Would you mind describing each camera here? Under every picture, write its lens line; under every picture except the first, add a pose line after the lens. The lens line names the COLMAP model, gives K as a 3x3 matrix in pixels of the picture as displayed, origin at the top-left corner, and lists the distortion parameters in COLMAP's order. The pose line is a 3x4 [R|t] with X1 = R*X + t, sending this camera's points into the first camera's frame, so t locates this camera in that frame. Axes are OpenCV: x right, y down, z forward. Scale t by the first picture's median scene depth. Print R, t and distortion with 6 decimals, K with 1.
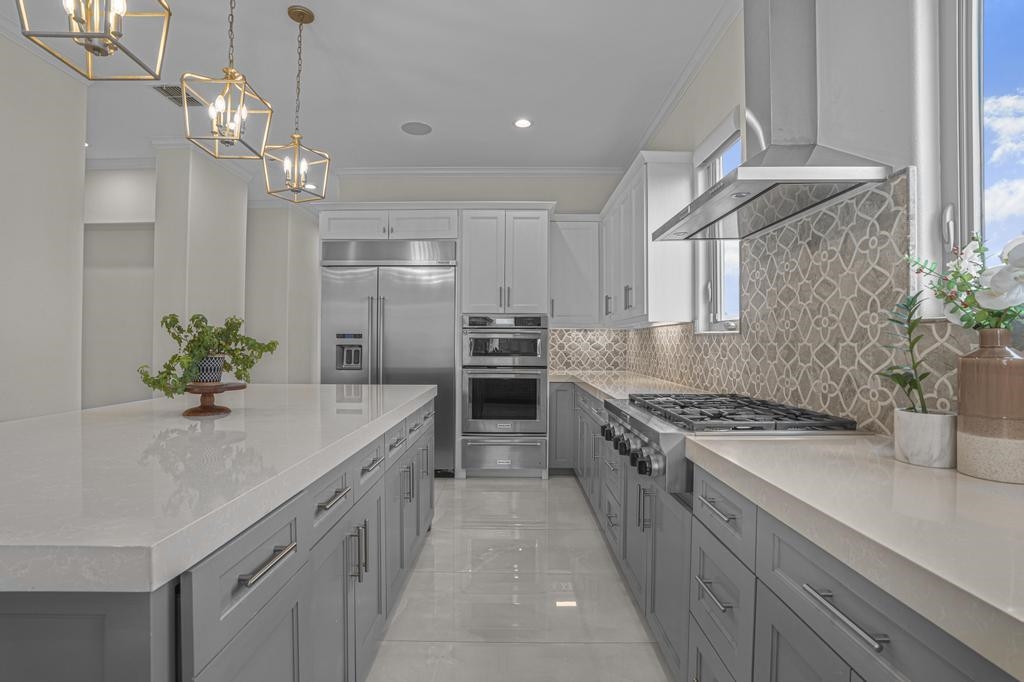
lens RADIAL K [[483.3, 0, 512.0], [0, 483.3, 341.0], [0, 0, 1]] dist [-0.031626, 0.000188]
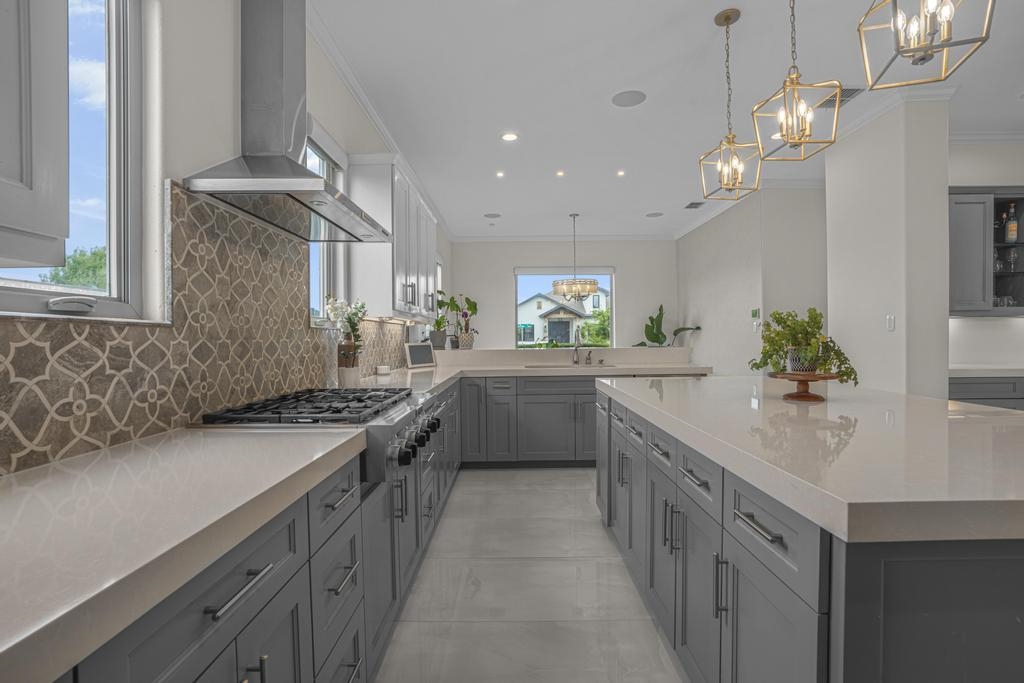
lens RADIAL K [[484.1, 0, 512.0], [0, 484.1, 341.5], [0, 0, 1]] dist [0.001621, 0.001088]
pose [[-0.999931, 0.010904, 0.004319, 0.029465], [0.010930, 0.999922, 0.006013, 0.007490], [-0.004253, 0.006060, -0.999973, 1.969216]]
